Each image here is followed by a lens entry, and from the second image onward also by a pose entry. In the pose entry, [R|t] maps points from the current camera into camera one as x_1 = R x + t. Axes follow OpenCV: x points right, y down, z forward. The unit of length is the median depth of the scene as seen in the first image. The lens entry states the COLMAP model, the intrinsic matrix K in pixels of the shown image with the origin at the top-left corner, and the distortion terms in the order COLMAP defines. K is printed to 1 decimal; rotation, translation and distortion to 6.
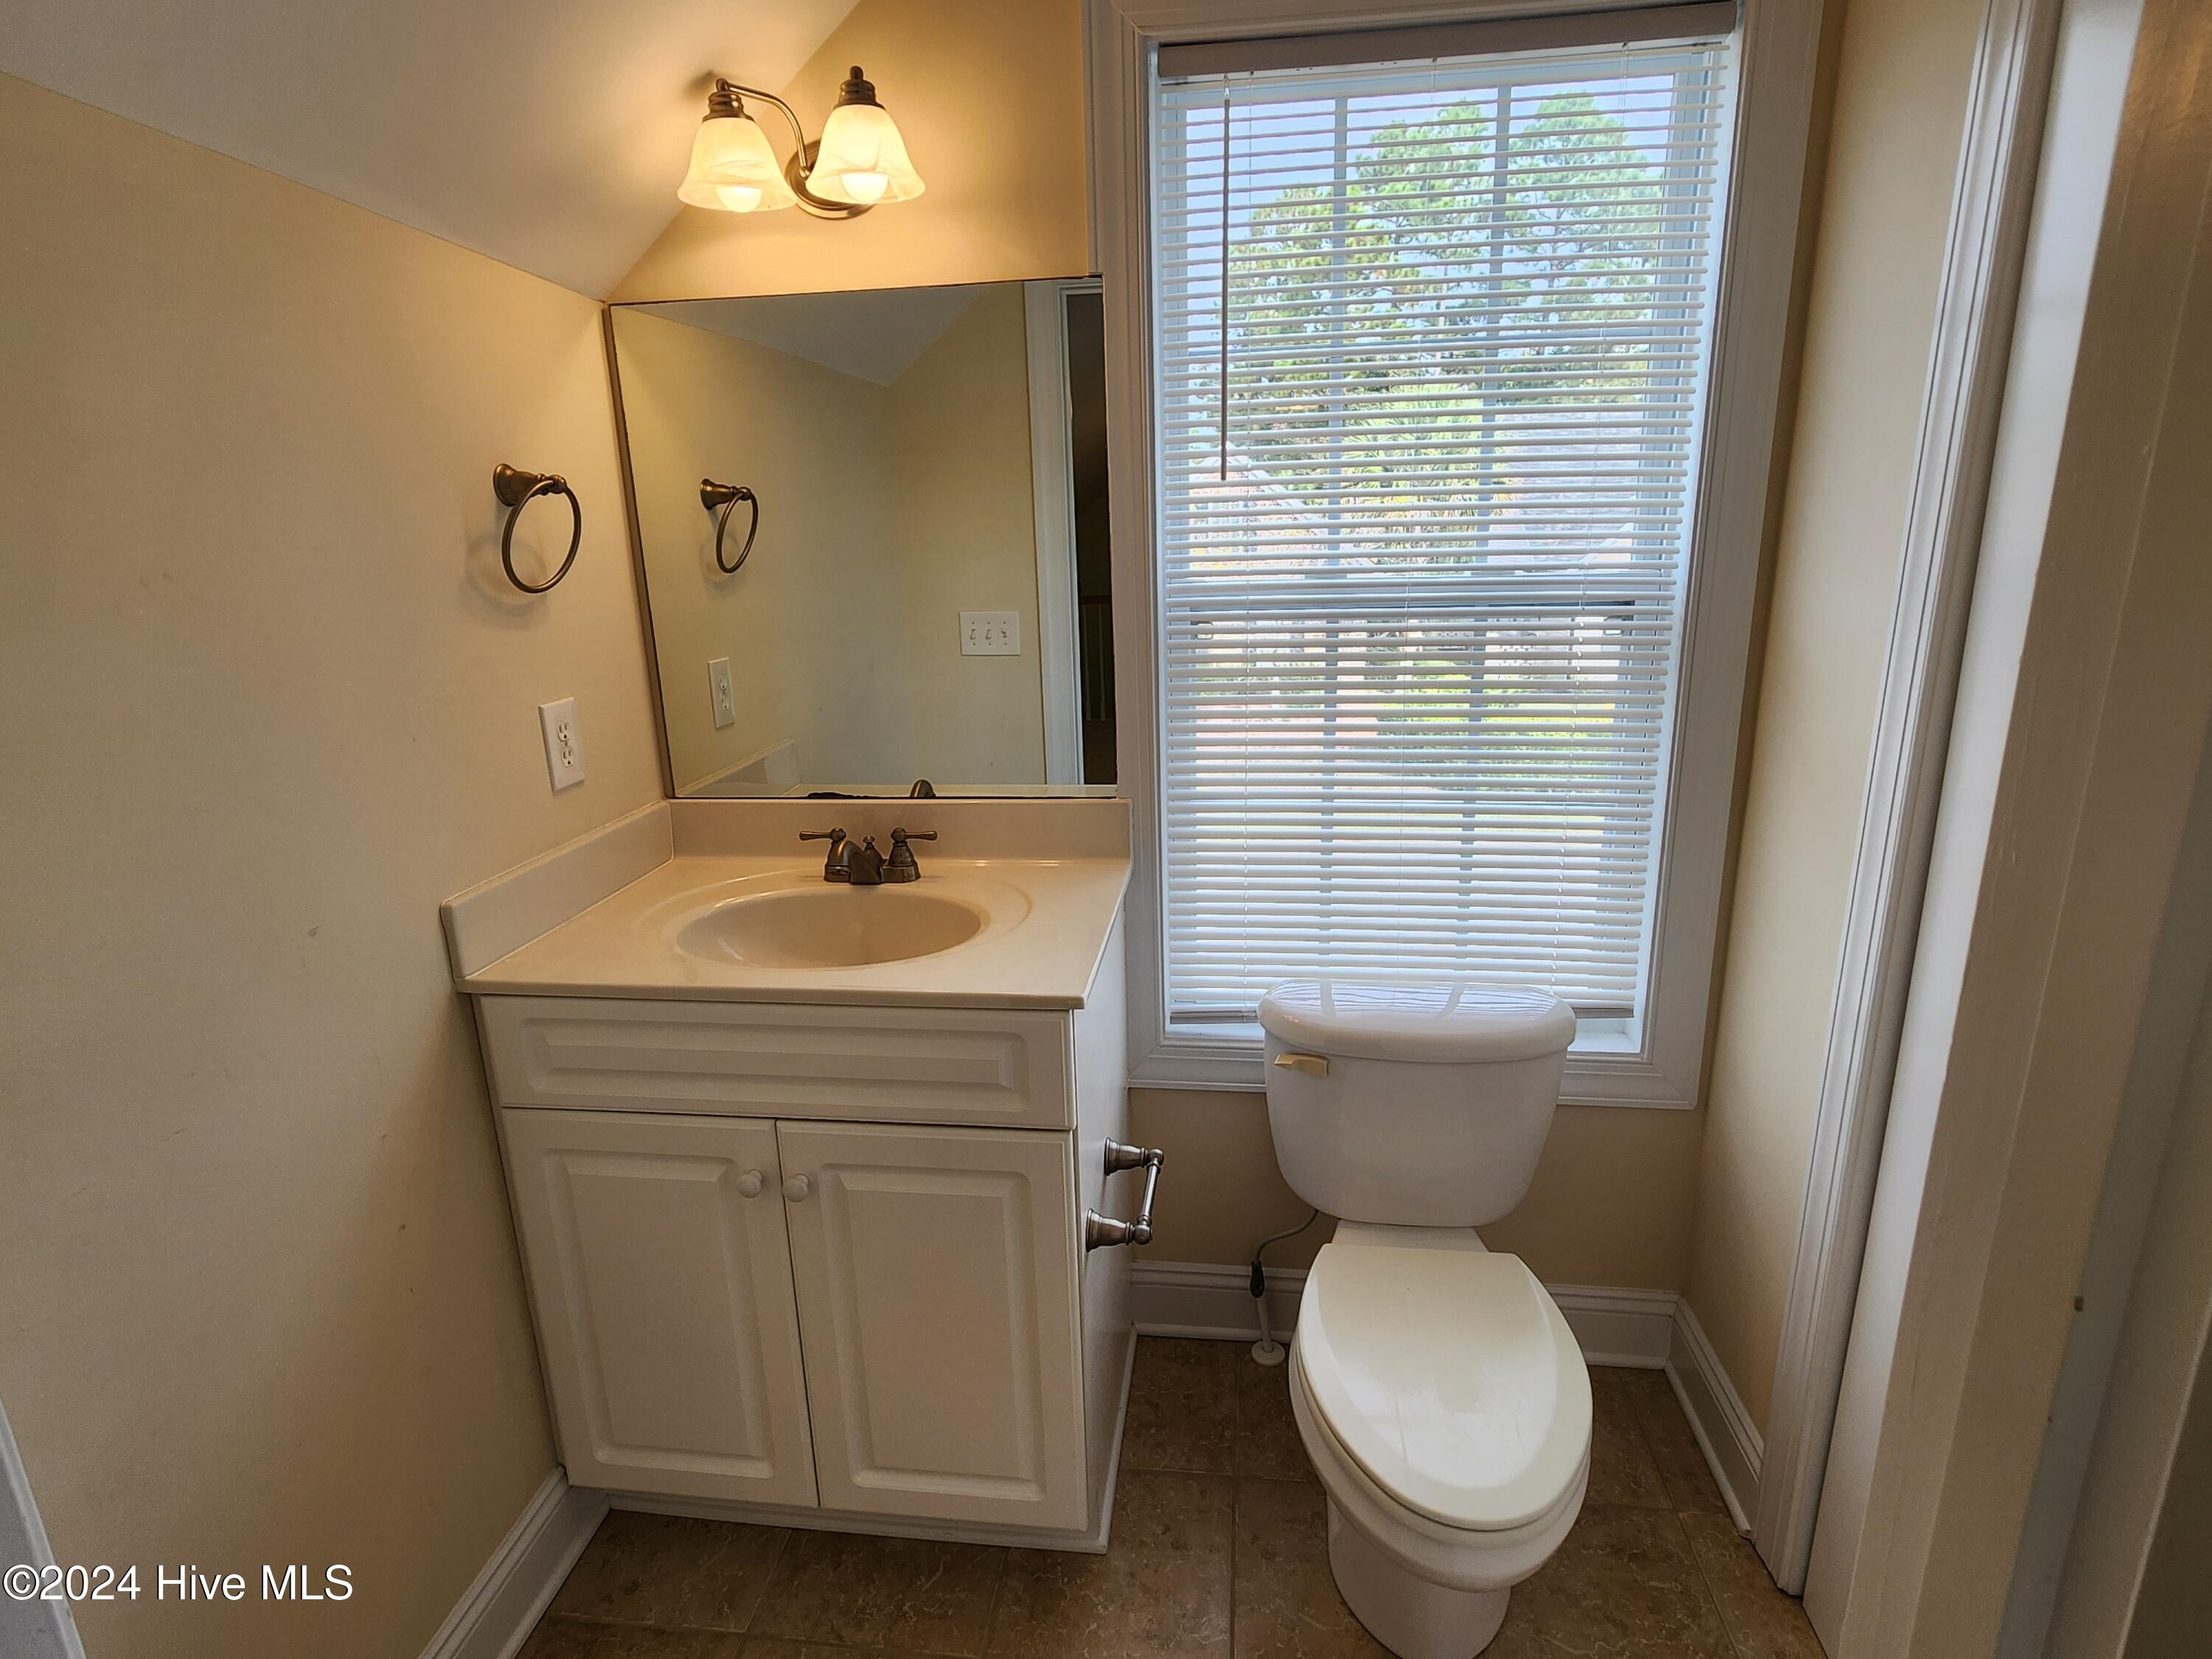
lens RADIAL K [[1136.8, 0, 1106.0], [0, 1136.8, 829.5], [0, 0, 1]] dist [0.005023, 0.000617]
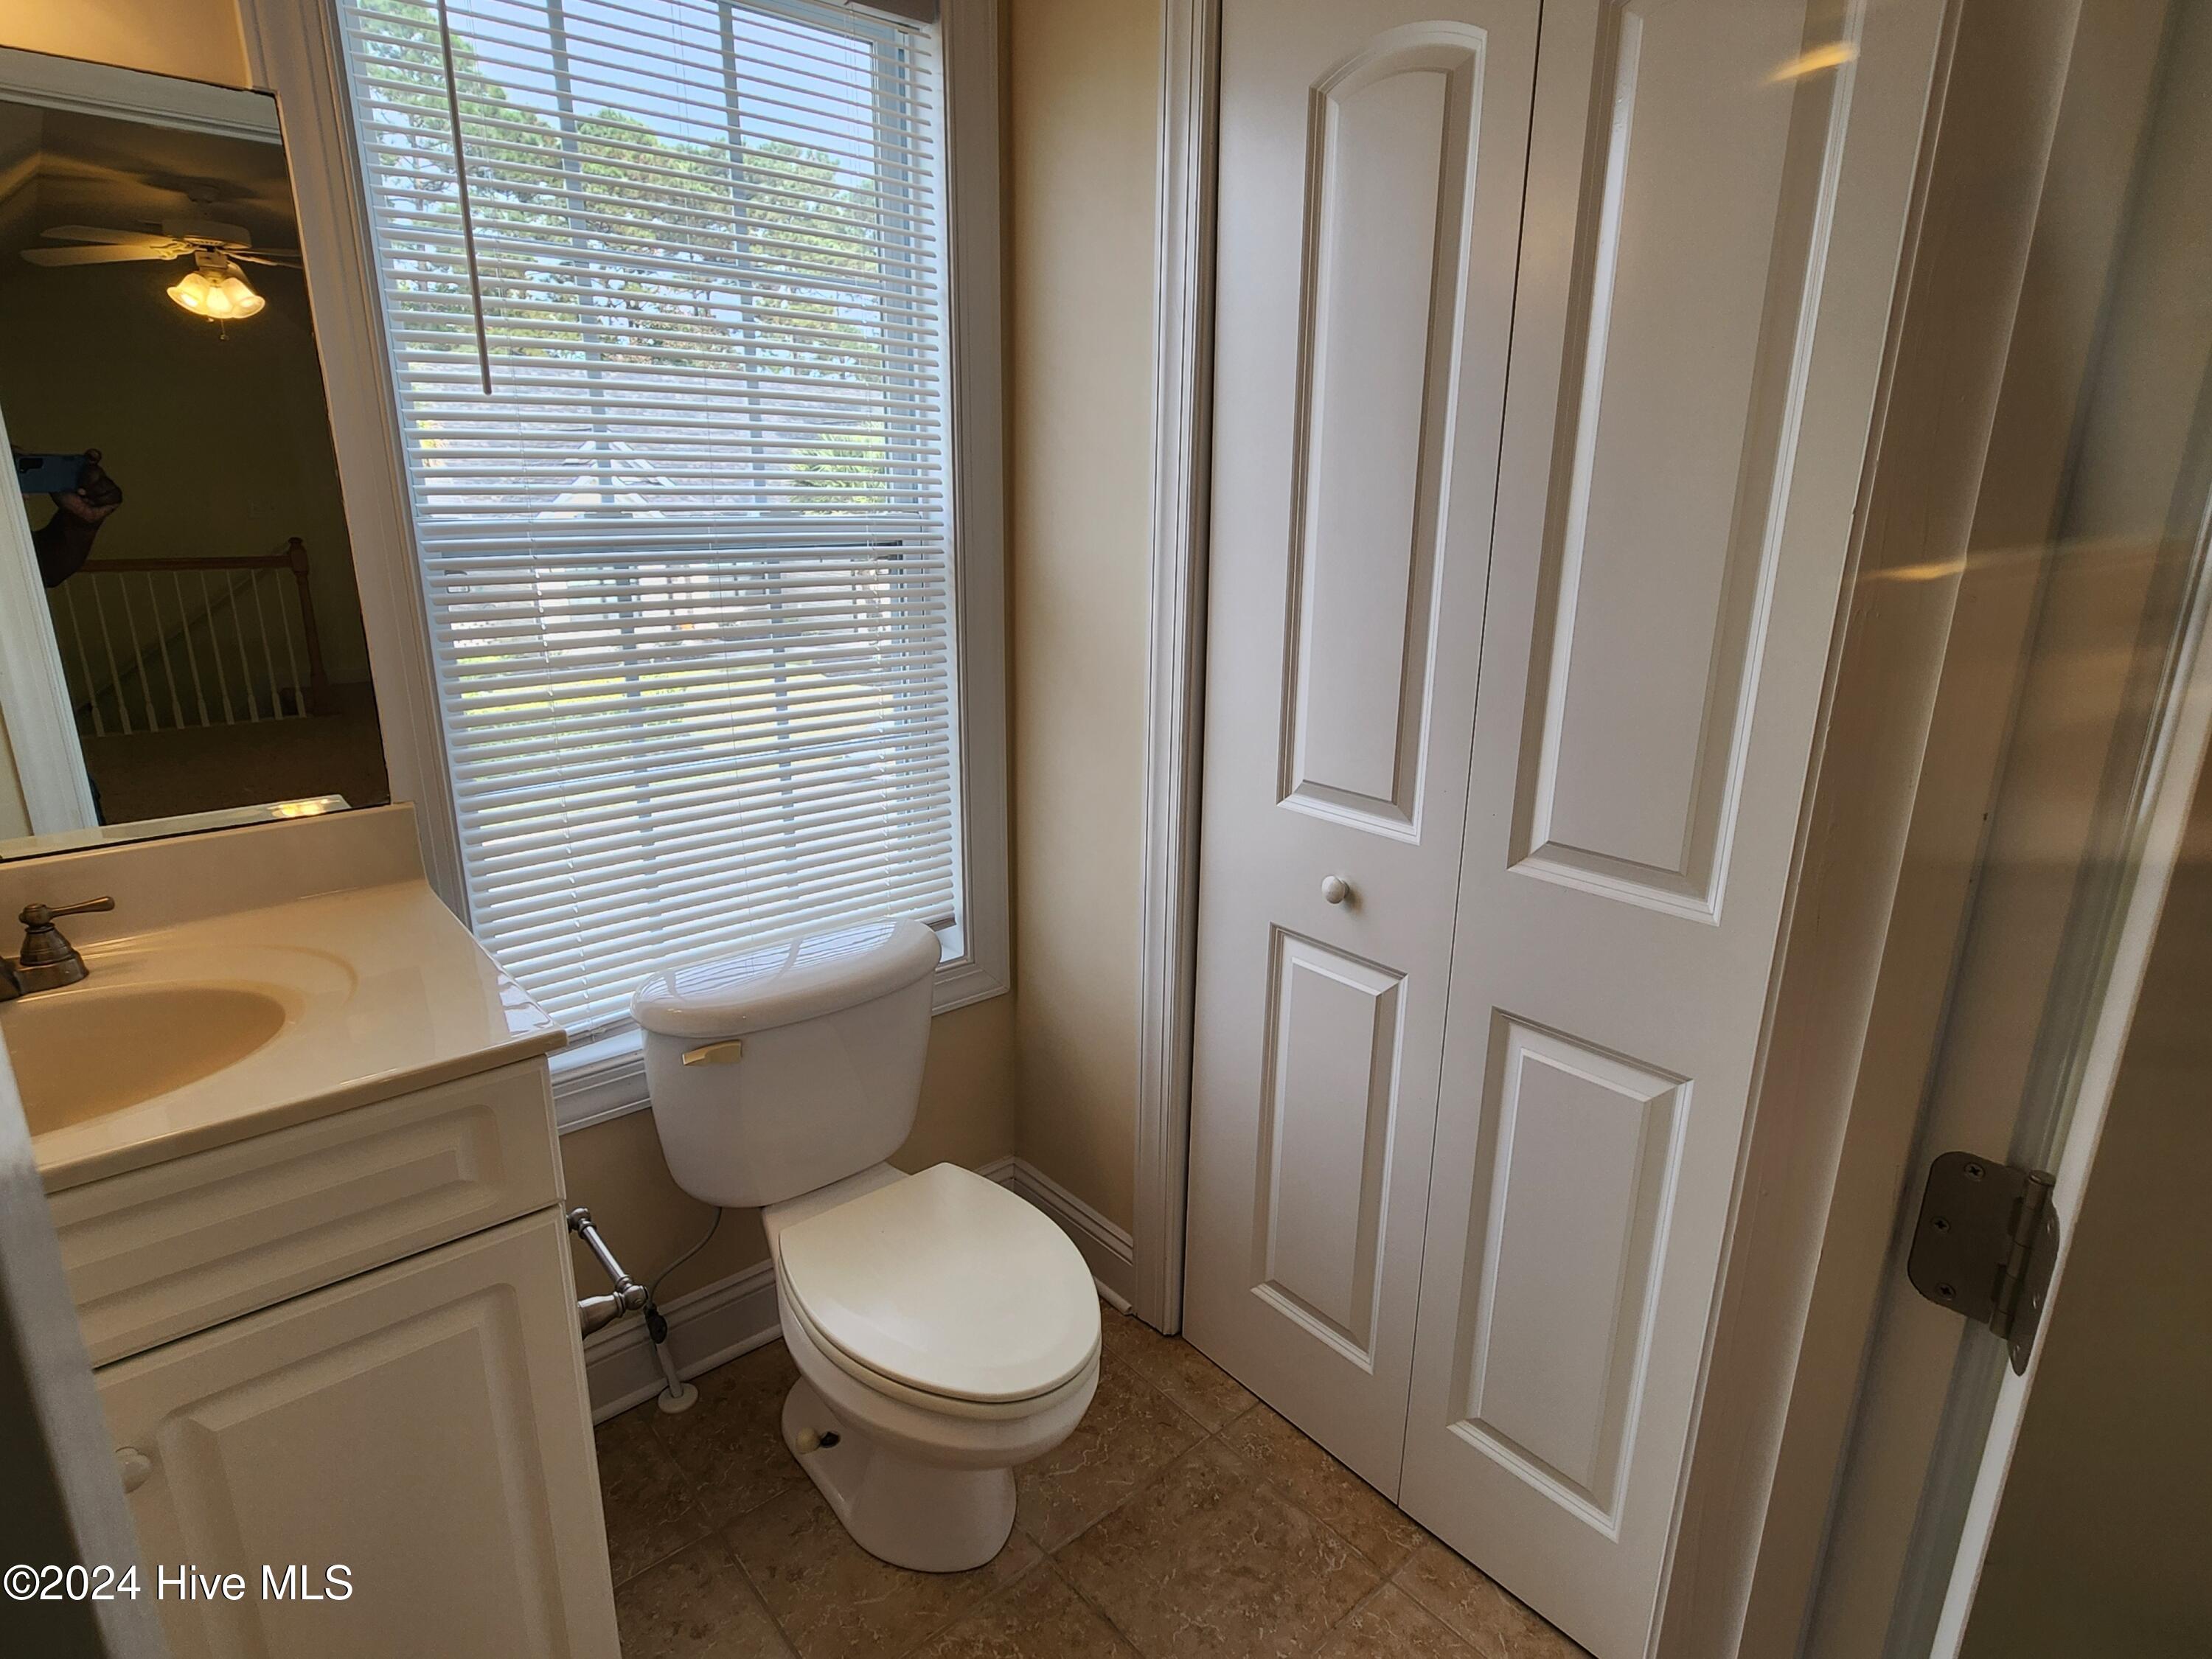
lens RADIAL K [[1205.2, 0, 1106.0], [0, 1205.2, 829.5], [0, 0, 1]] dist [0.000815, 0.001340]
pose [[0.666146, -0.177273, 0.724447, -0.268517], [0.166009, 0.982217, 0.087700, -0.002413], [-0.727111, 0.061844, 0.683729, 0.099958]]
